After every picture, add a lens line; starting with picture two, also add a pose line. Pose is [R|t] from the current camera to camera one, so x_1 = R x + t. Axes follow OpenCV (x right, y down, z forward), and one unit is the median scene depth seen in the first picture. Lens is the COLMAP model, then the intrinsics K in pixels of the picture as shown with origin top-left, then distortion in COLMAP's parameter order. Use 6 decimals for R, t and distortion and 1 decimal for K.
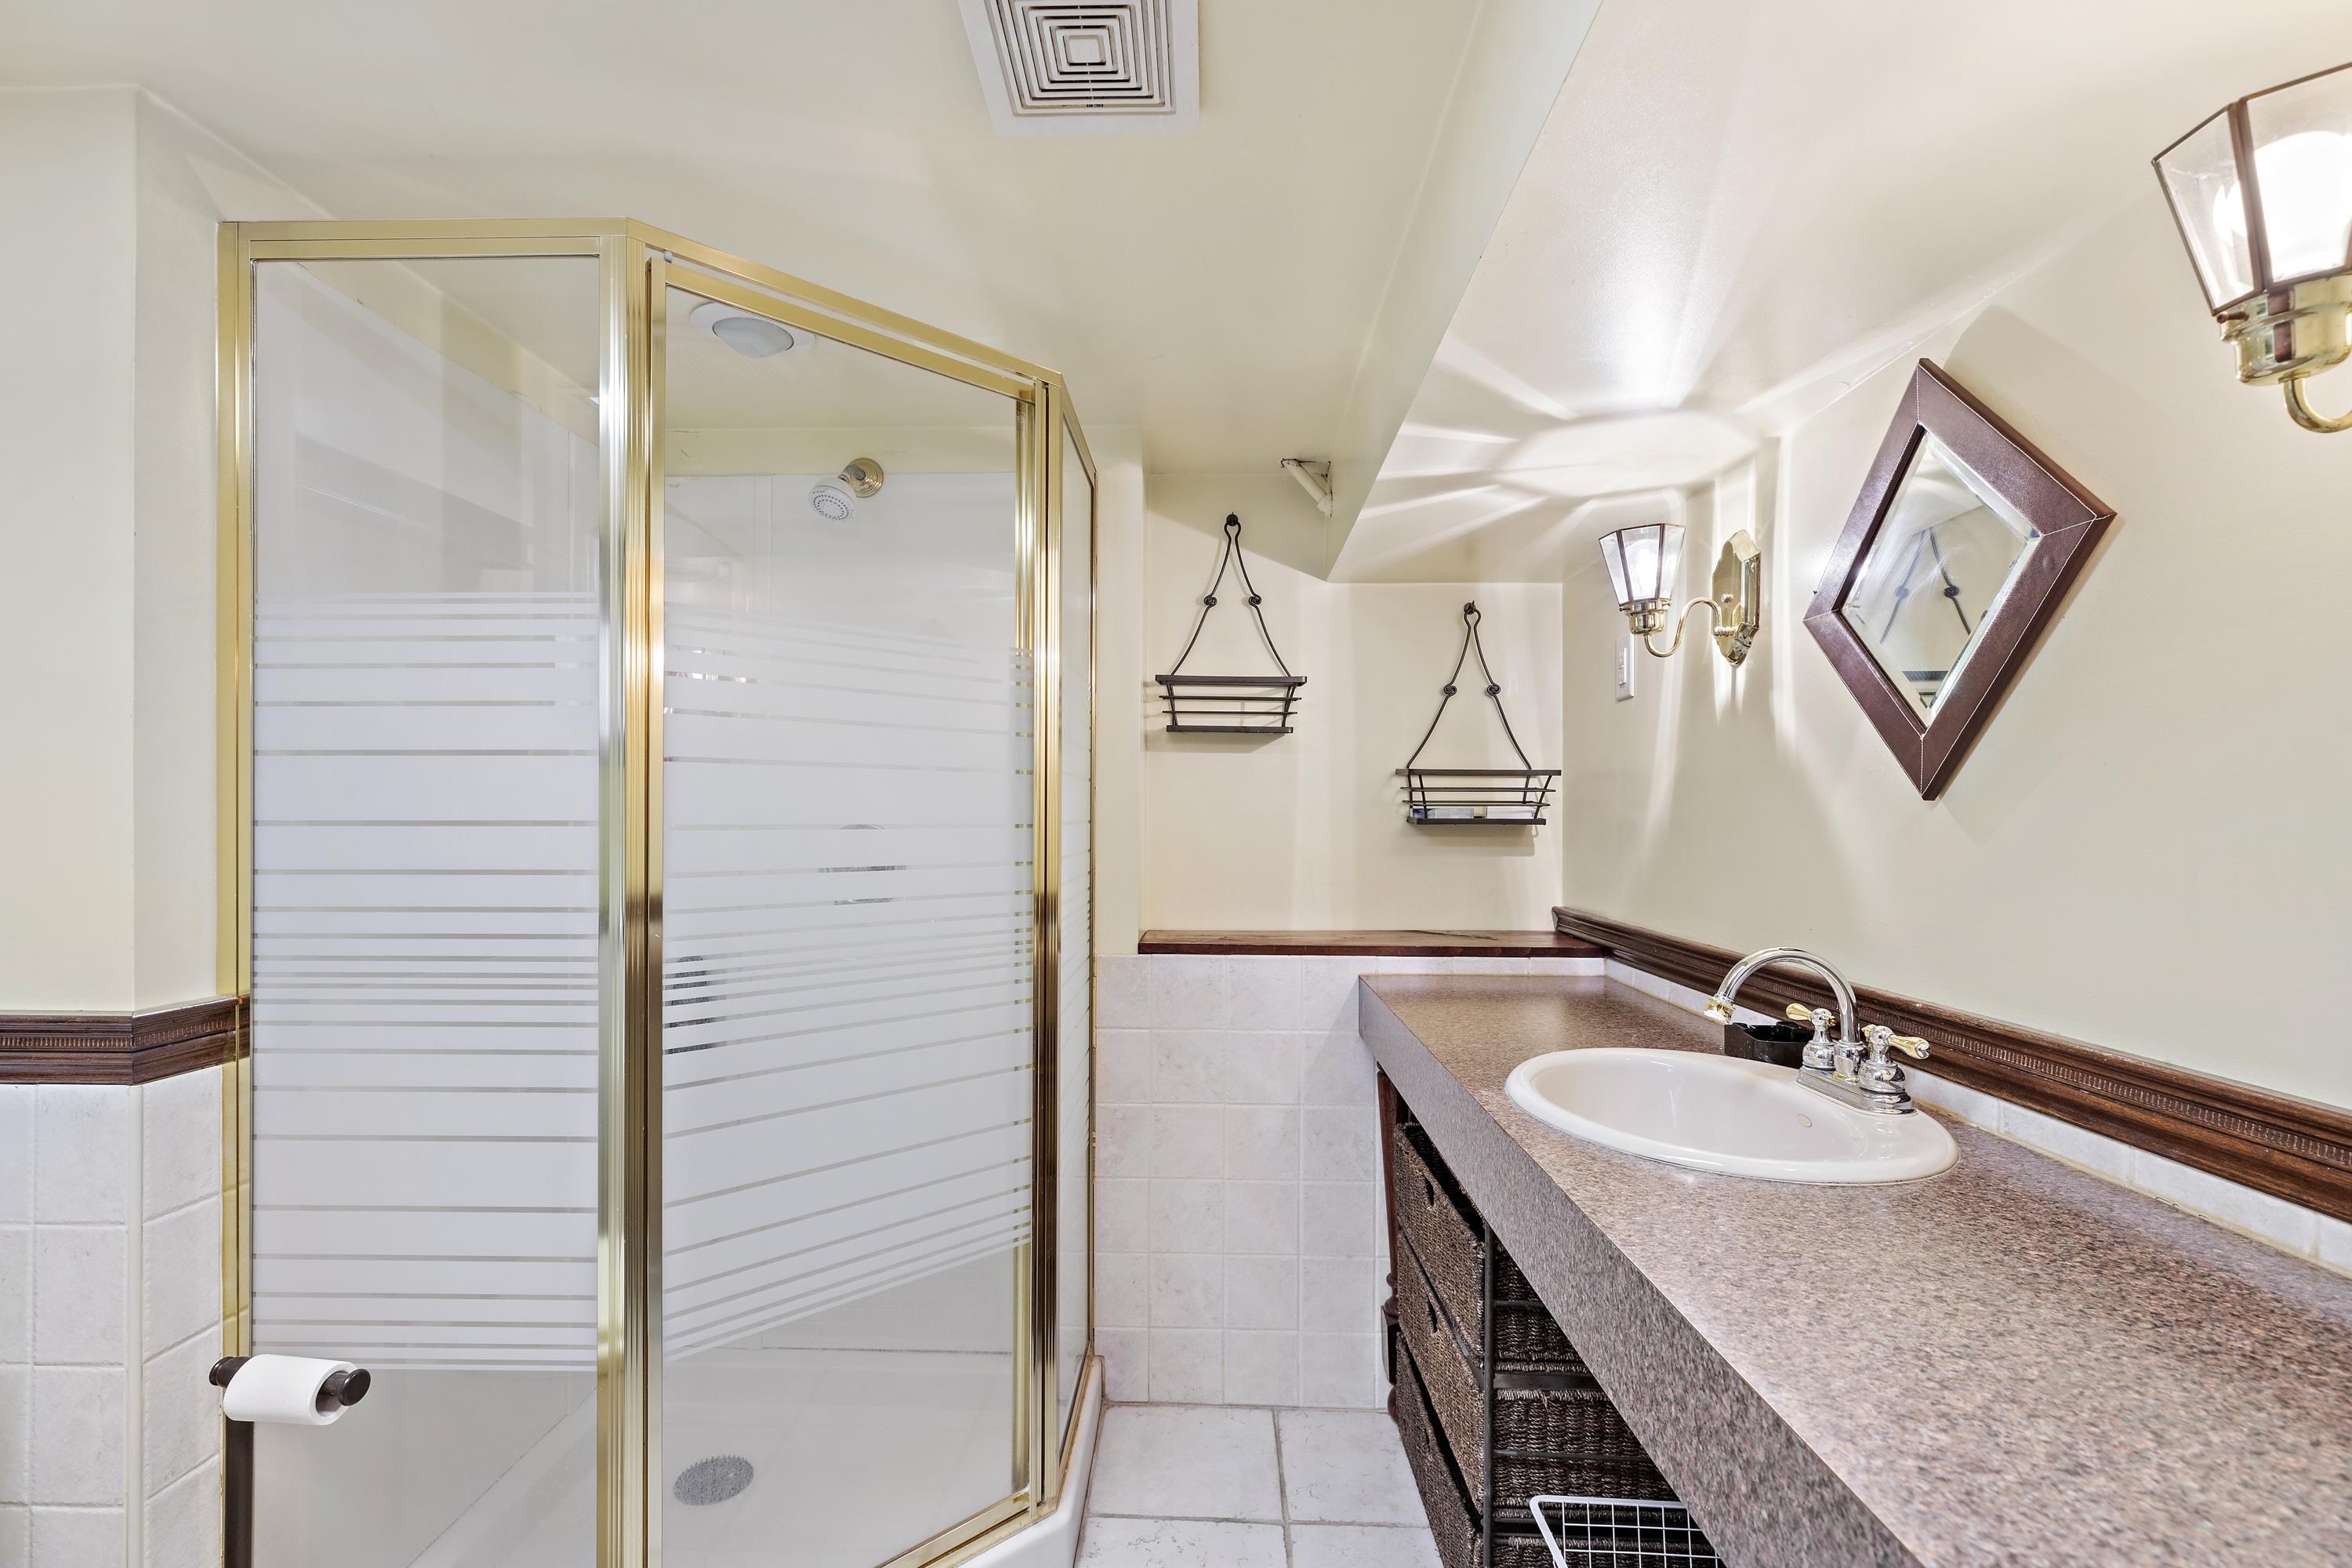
lens RADIAL K [[1057.4, 0, 1176.4], [0, 1057.4, 798.1], [0, 0, 1]] dist [-0.000652, 0.000079]
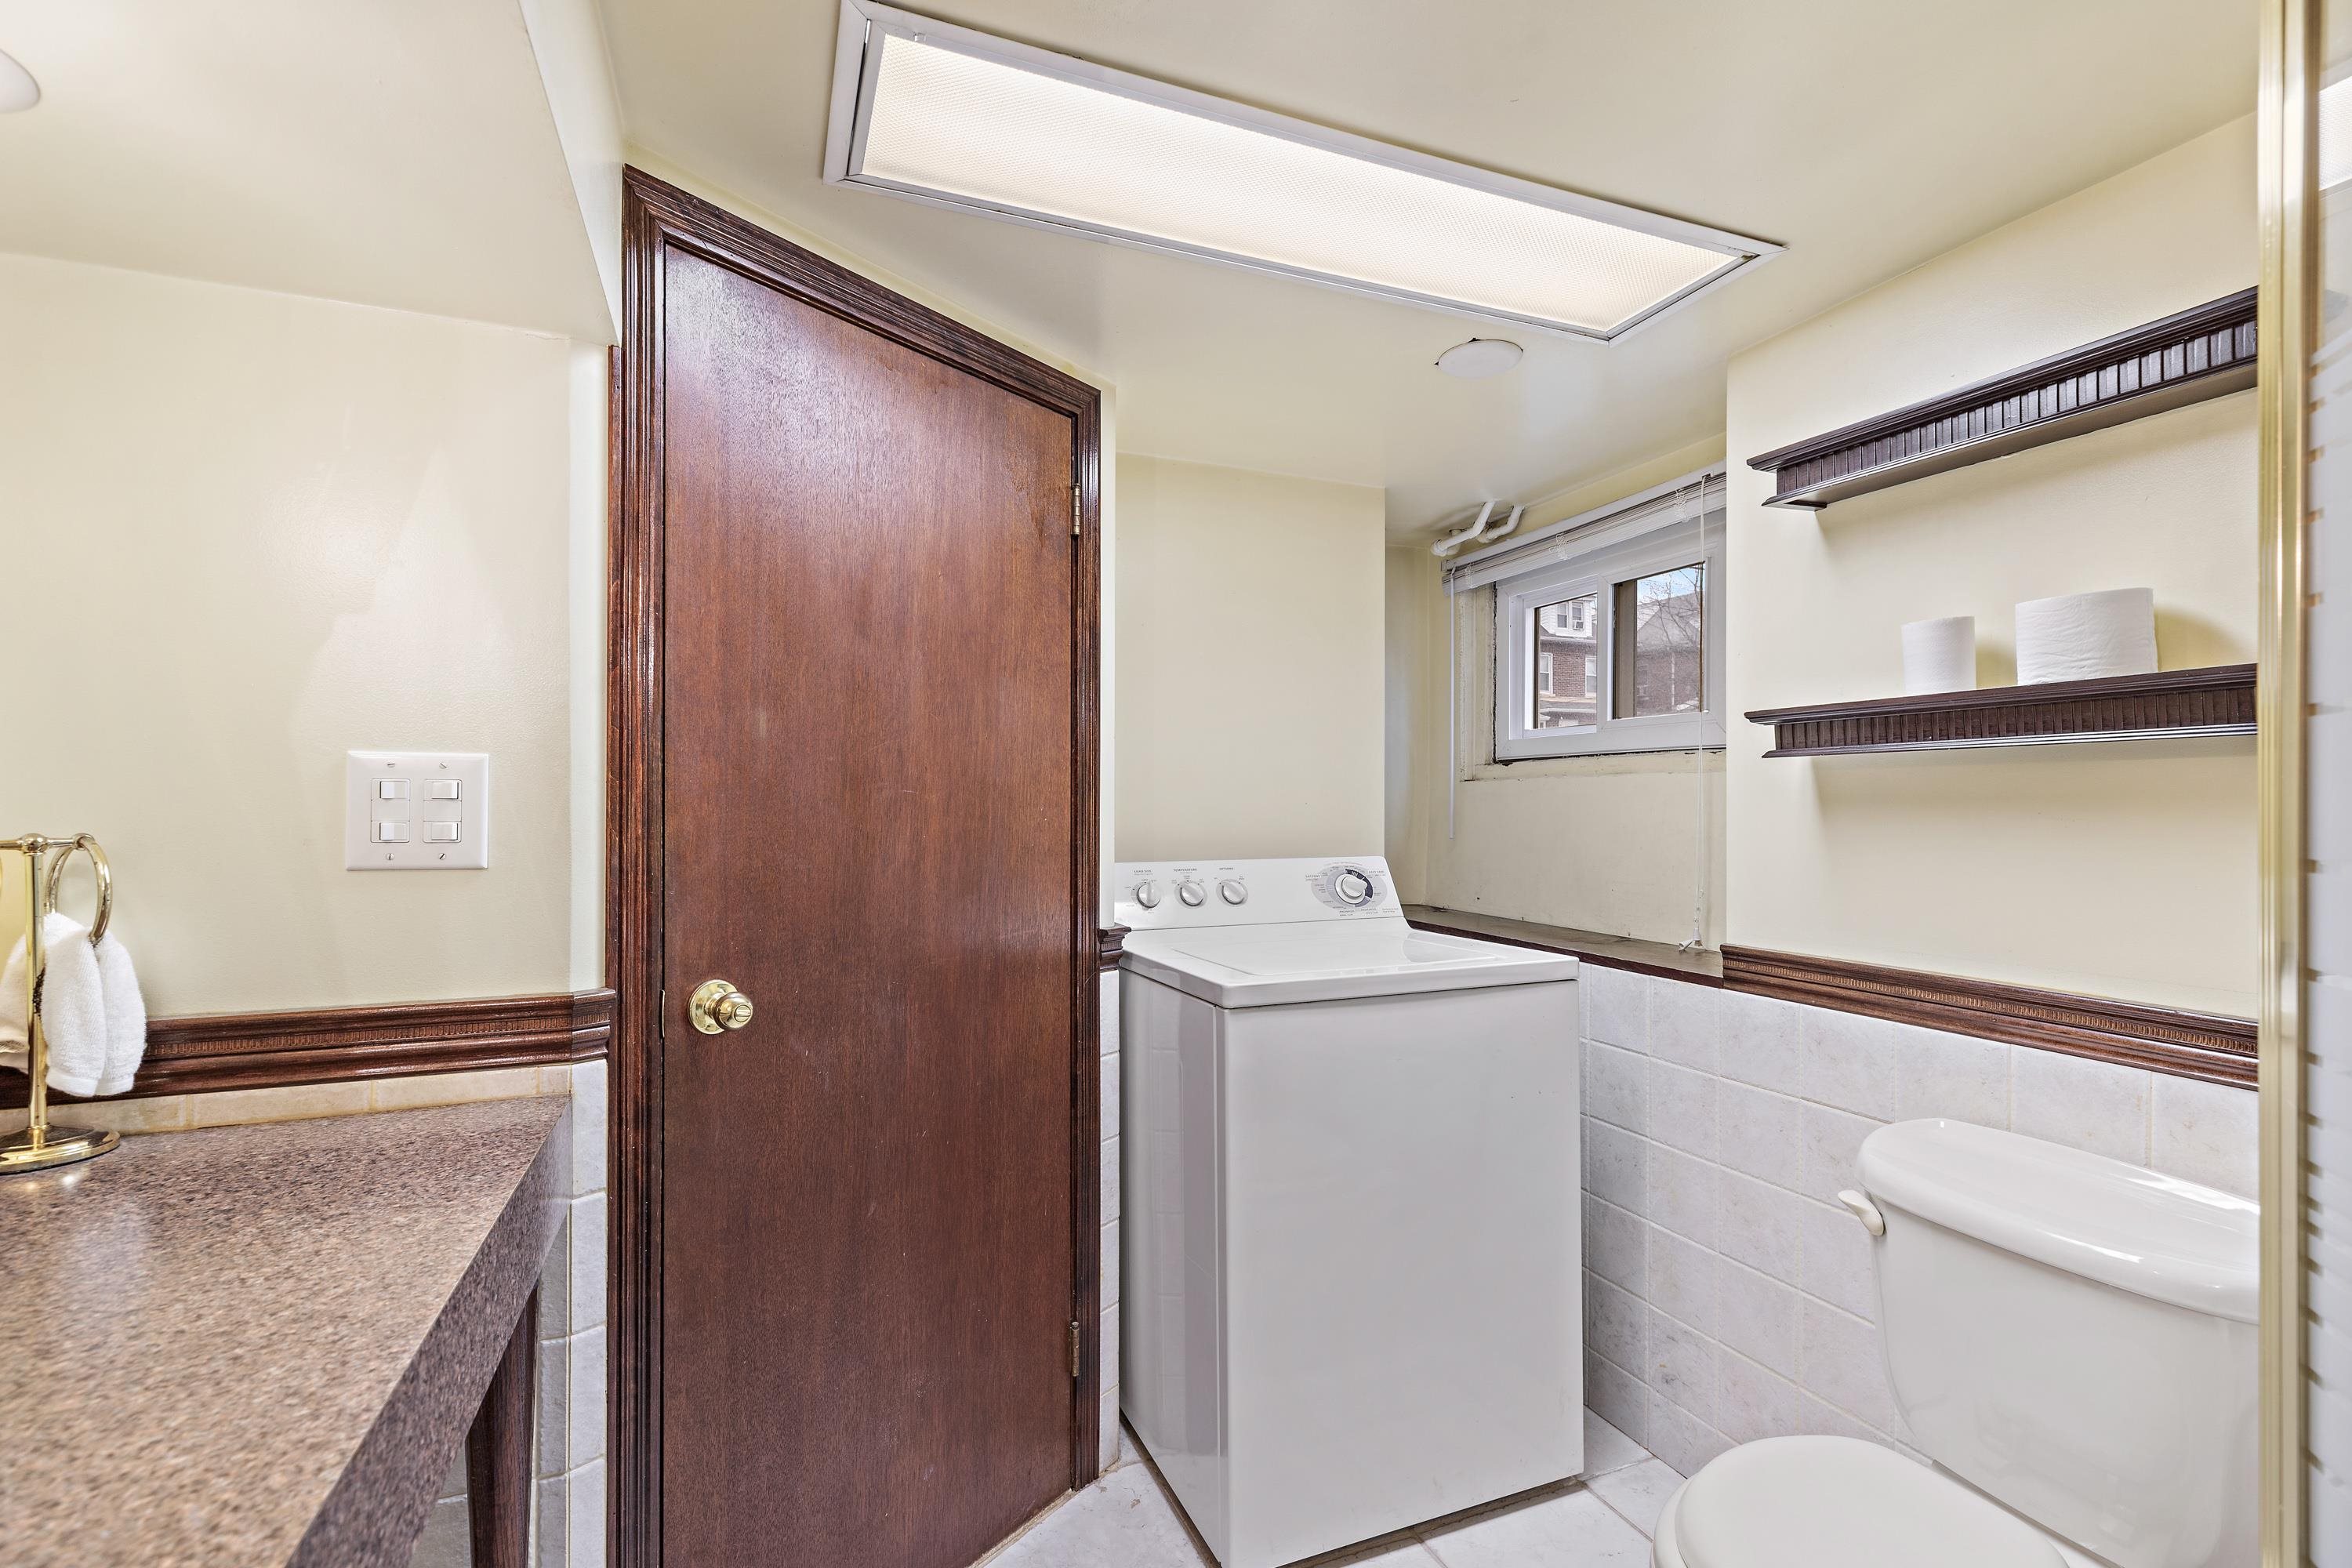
lens RADIAL K [[1057.4, 0, 1176.4], [0, 1057.4, 798.1], [0, 0, 1]] dist [-0.000652, 0.000079]
pose [[-0.919663, 0.003138, -0.392696, 0.234667], [0.009381, 0.999858, -0.013979, 0.027186], [0.392597, -0.016539, -0.919562, 2.296422]]
